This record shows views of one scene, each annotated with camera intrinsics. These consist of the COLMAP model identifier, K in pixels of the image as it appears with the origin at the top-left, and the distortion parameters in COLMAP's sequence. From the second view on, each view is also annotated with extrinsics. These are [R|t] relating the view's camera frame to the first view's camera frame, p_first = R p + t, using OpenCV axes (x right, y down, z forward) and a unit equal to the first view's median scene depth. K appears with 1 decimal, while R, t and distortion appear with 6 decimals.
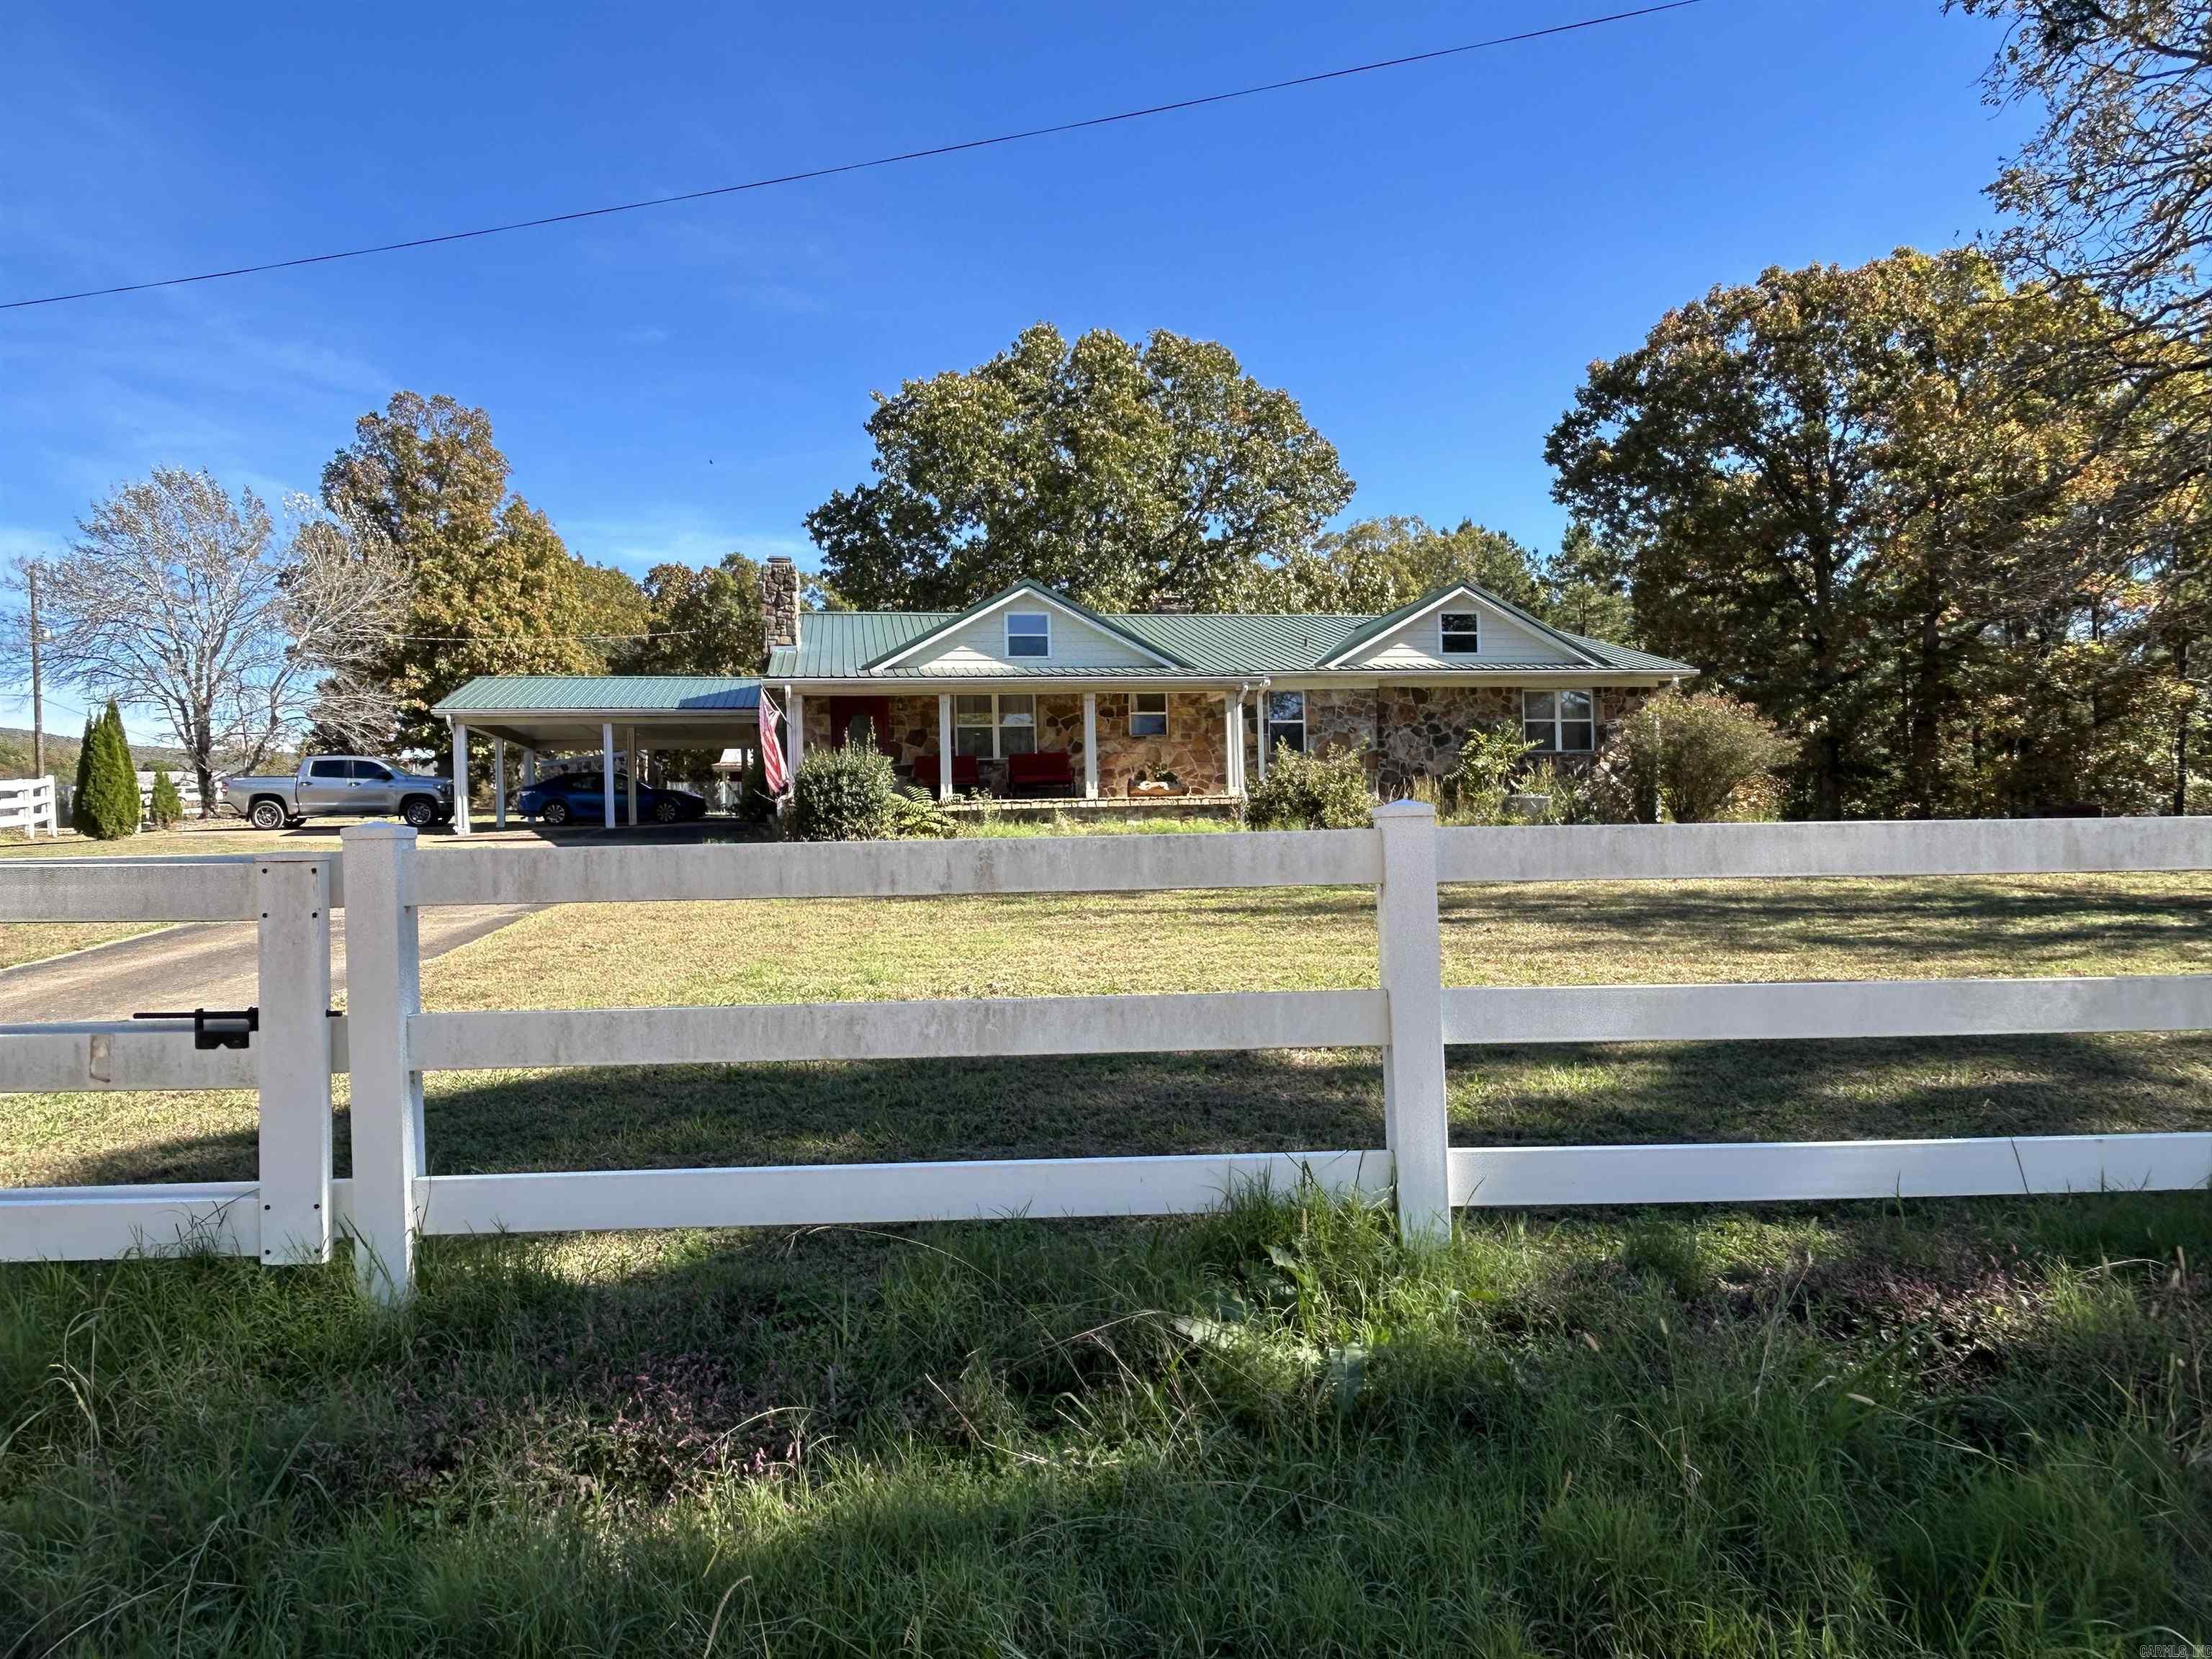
lens RADIAL K [[1506.5, 0, 936.6], [0, 1506.5, 791.4], [0, 0, 1]] dist [0.019895, -0.000617]
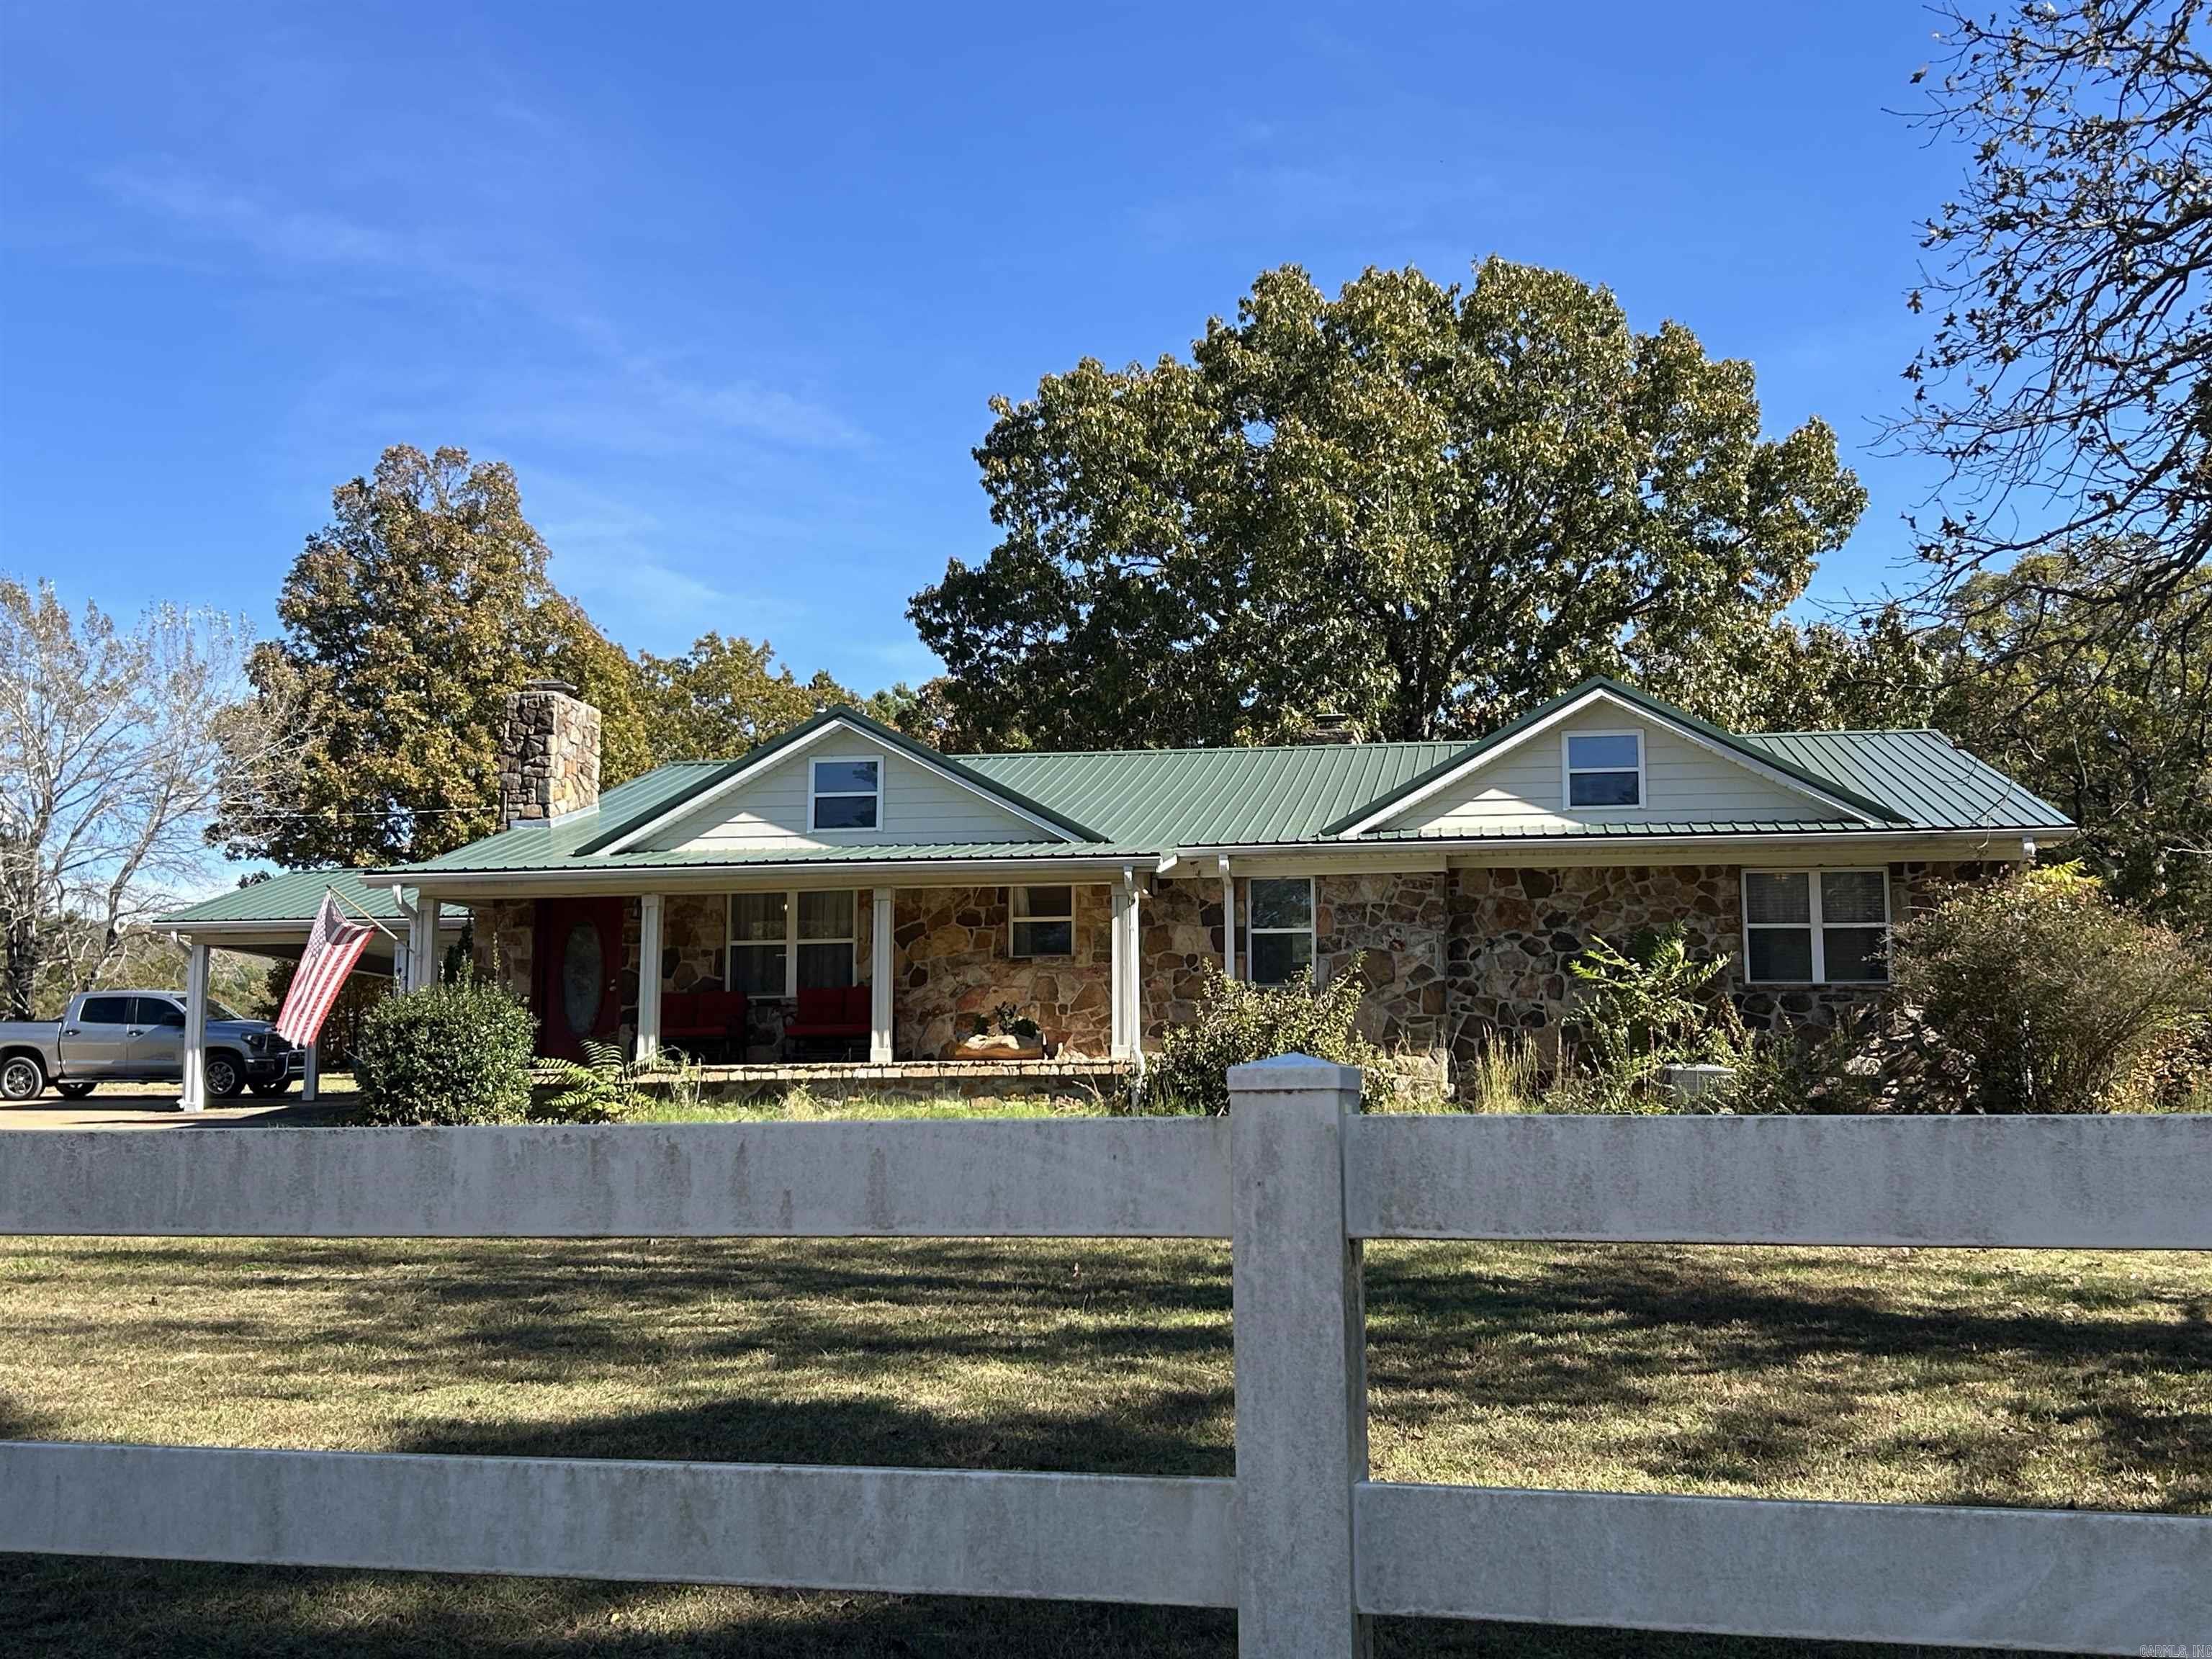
lens RADIAL K [[2521.8, 0, 1106.4], [0, 2521.8, 827.4], [0, 0, 1]] dist [0.140575, 0.000000]
pose [[0.947880, -0.021069, -0.317932, 0.471460], [-0.004568, 0.996810, -0.079679, -0.008480], [0.318596, 0.076978, 0.944760, 0.058760]]
